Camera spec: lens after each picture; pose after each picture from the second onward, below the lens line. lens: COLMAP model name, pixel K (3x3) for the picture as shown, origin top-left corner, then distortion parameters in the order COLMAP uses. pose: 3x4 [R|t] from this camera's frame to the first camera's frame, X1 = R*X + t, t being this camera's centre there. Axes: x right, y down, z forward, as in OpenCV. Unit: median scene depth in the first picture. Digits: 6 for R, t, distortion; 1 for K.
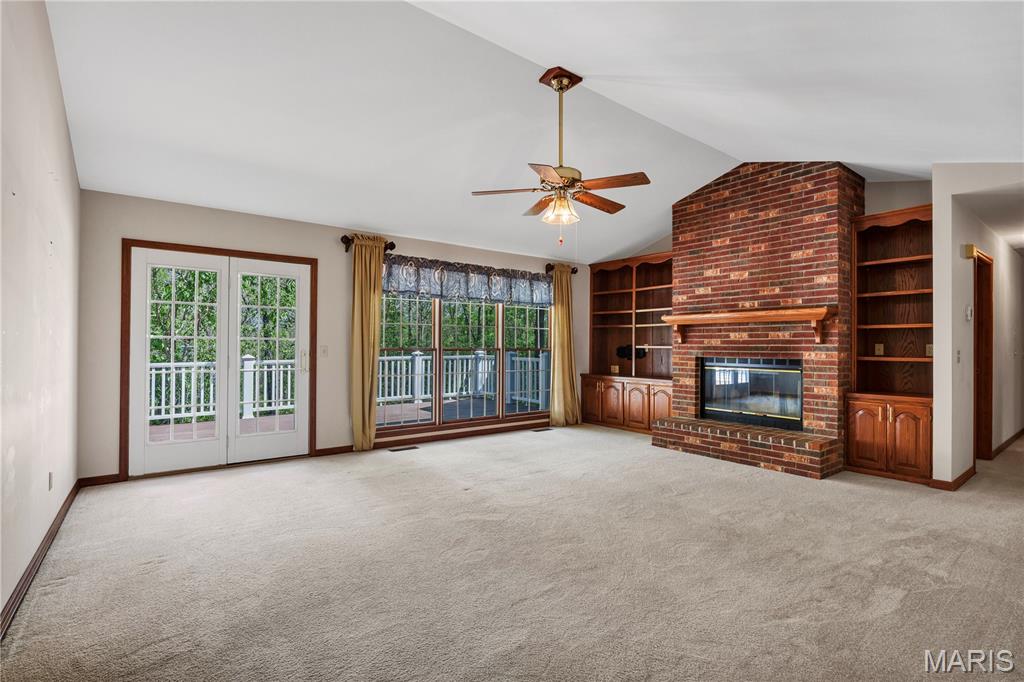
lens RADIAL K [[485.4, 0, 507.7], [0, 485.4, 339.3], [0, 0, 1]] dist [0.002673, -0.000192]
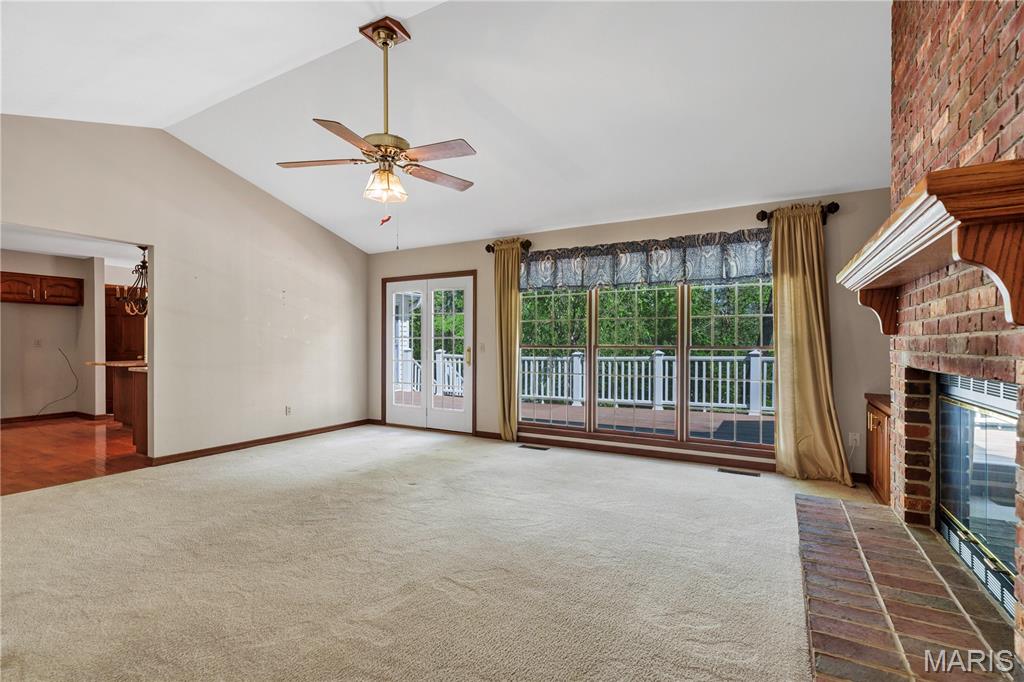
lens RADIAL K [[470.4, 0, 507.6], [0, 470.4, 343.8], [0, 0, 1]] dist [0.005272, -0.002272]
pose [[0.396114, -0.004466, -0.918190, 0.613957], [0.010281, 0.999947, -0.000429, 0.014303], [0.918144, -0.009270, 0.396139, 0.549894]]
